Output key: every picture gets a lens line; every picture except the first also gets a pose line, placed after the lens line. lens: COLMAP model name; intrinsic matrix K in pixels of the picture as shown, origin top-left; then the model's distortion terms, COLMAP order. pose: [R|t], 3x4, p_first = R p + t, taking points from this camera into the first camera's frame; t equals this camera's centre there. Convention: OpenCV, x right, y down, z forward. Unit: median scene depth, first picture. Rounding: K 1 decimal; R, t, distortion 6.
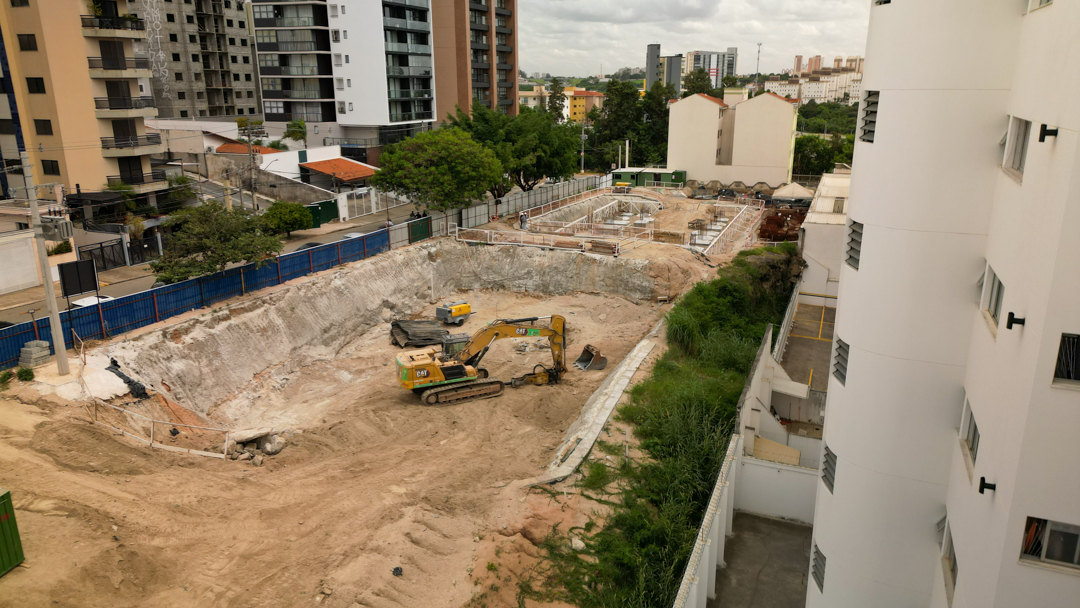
lens RADIAL K [[753.5, 0, 534.6], [0, 753.5, 302.4], [0, 0, 1]] dist [0.083581, -0.094801]
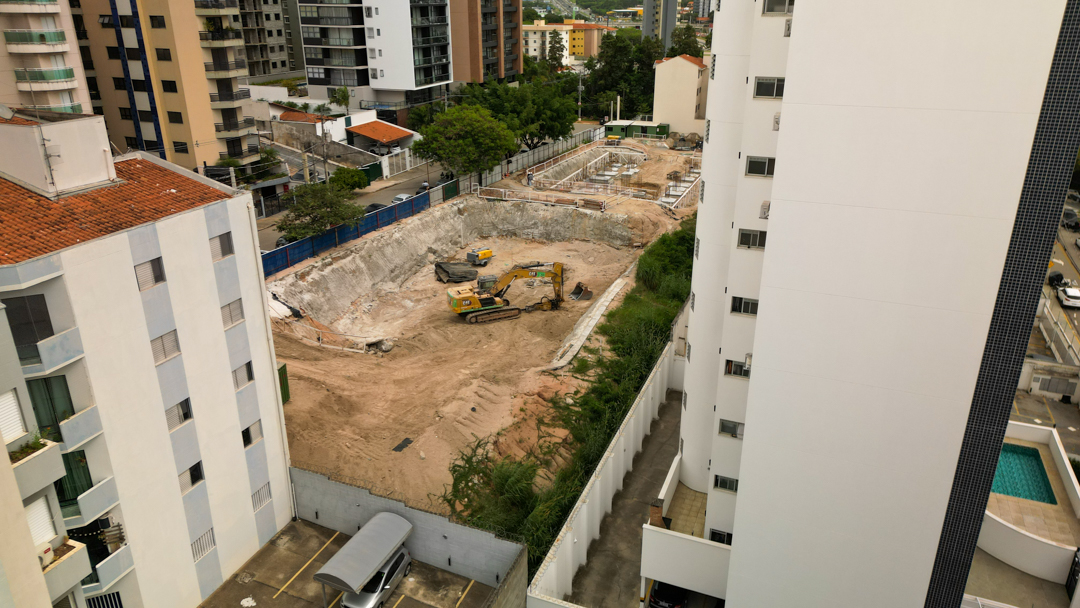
lens RADIAL K [[753.5, 0, 534.6], [0, 753.5, 302.4], [0, 0, 1]] dist [0.083581, -0.094801]
pose [[0.999993, 0.002045, 0.003118, -0.015236], [-0.002351, 0.994847, 0.101359, -0.043875], [-0.002894, -0.101366, 0.994845, -0.365526]]
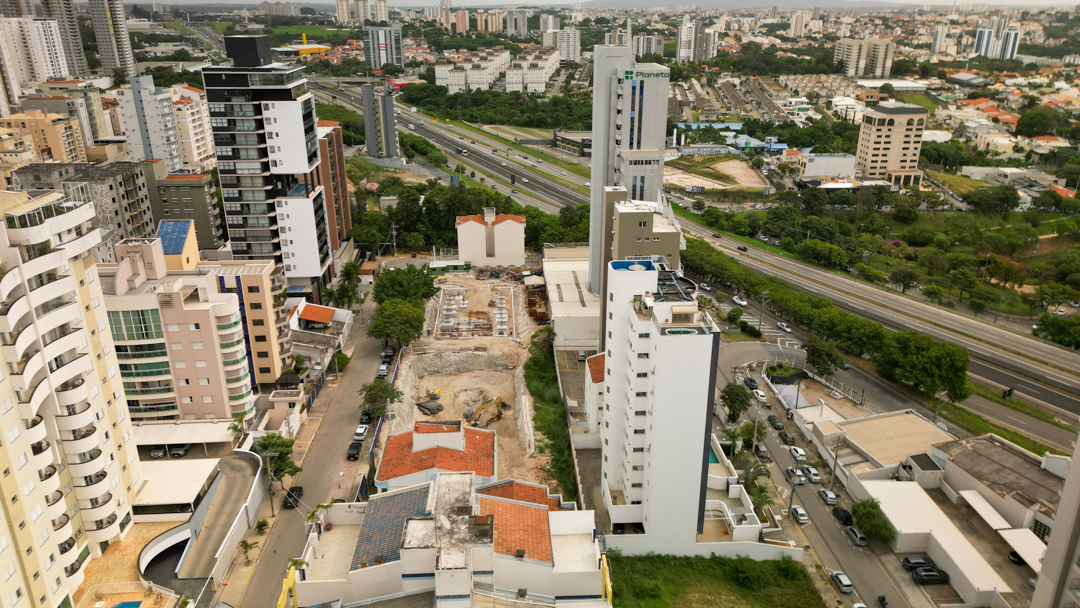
lens RADIAL K [[753.5, 0, 534.6], [0, 753.5, 302.4], [0, 0, 1]] dist [0.083581, -0.094801]
pose [[0.905432, -0.154903, 0.395218, -0.777589], [0.120348, 0.986513, 0.110942, -0.535906], [-0.407073, -0.052887, 0.911863, -1.388157]]
